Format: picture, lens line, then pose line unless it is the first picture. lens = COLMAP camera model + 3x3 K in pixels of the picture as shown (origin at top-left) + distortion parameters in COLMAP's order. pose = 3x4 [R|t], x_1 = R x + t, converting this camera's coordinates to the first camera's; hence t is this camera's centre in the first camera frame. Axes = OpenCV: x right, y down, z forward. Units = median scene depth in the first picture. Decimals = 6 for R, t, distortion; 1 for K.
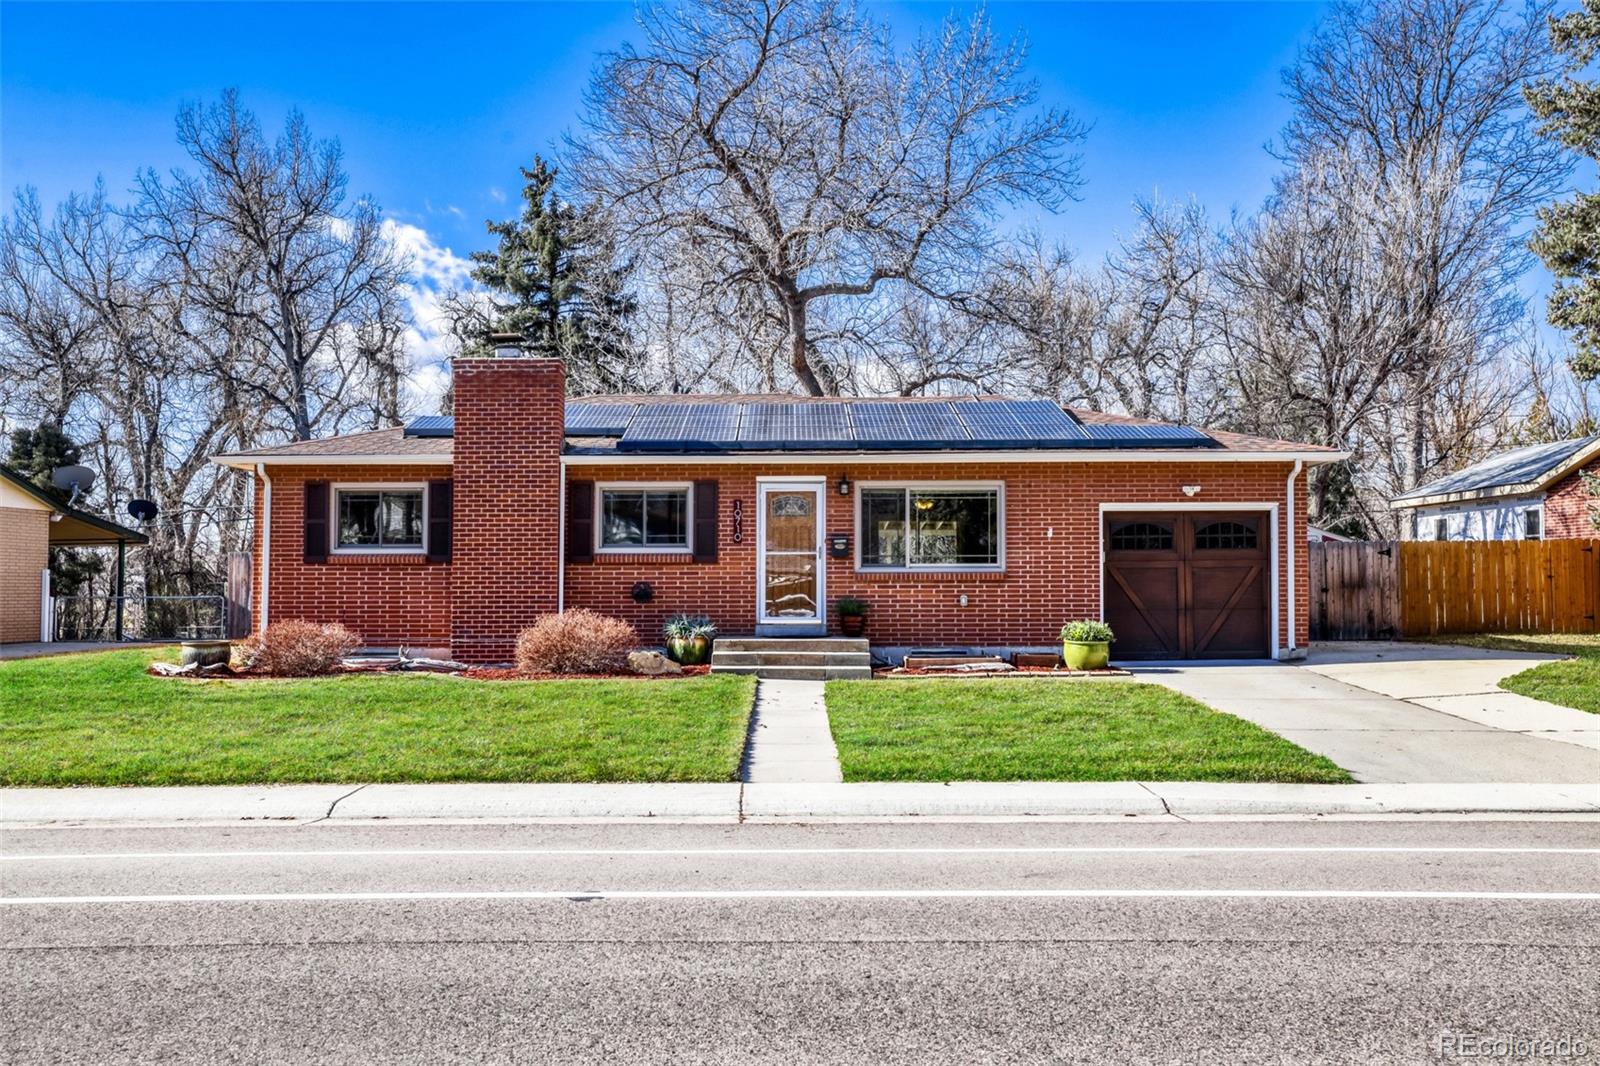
lens RADIAL K [[1567.2, 0, 844.7], [0, 1567.2, 532.5], [0, 0, 1]] dist [0.120158, 0.000250]
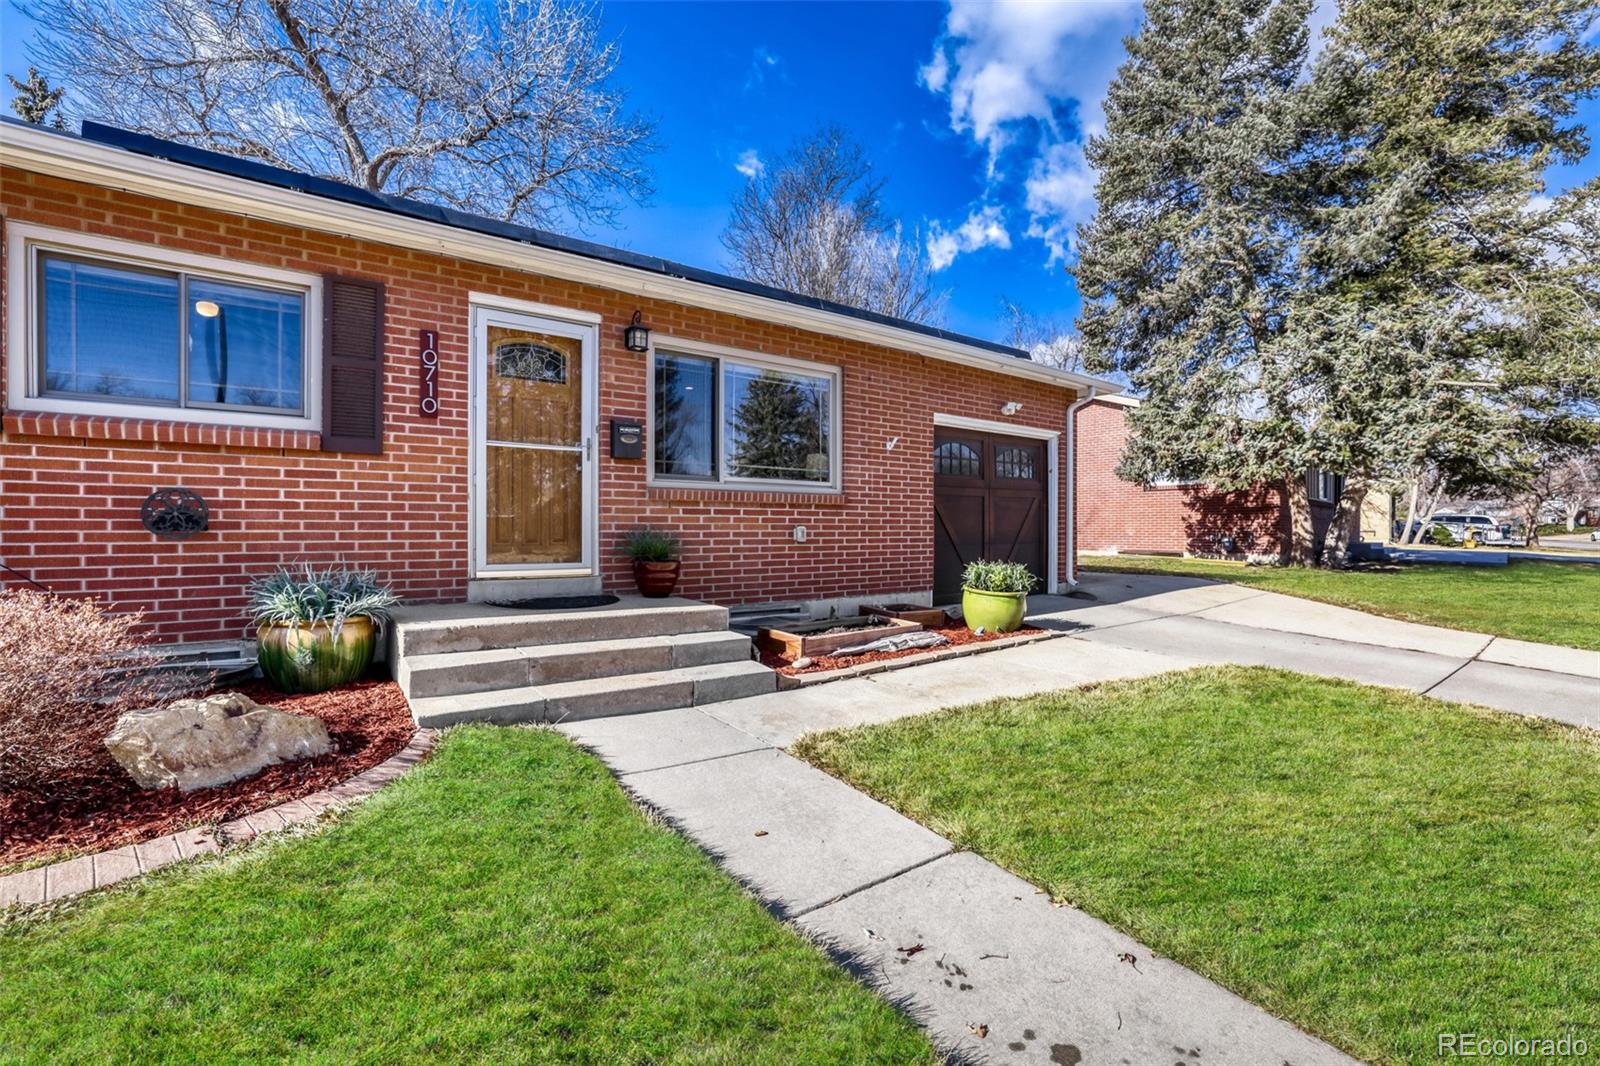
lens RADIAL K [[689.8, 0, 794.7], [0, 689.8, 533.5], [0, 0, 1]] dist [-0.035197, 0.016501]
pose [[0.821325, 0.001595, 0.570459, -0.096233], [-0.031244, 0.998621, 0.042192, 0.030493], [-0.569605, -0.052477, 0.820242, 0.754441]]
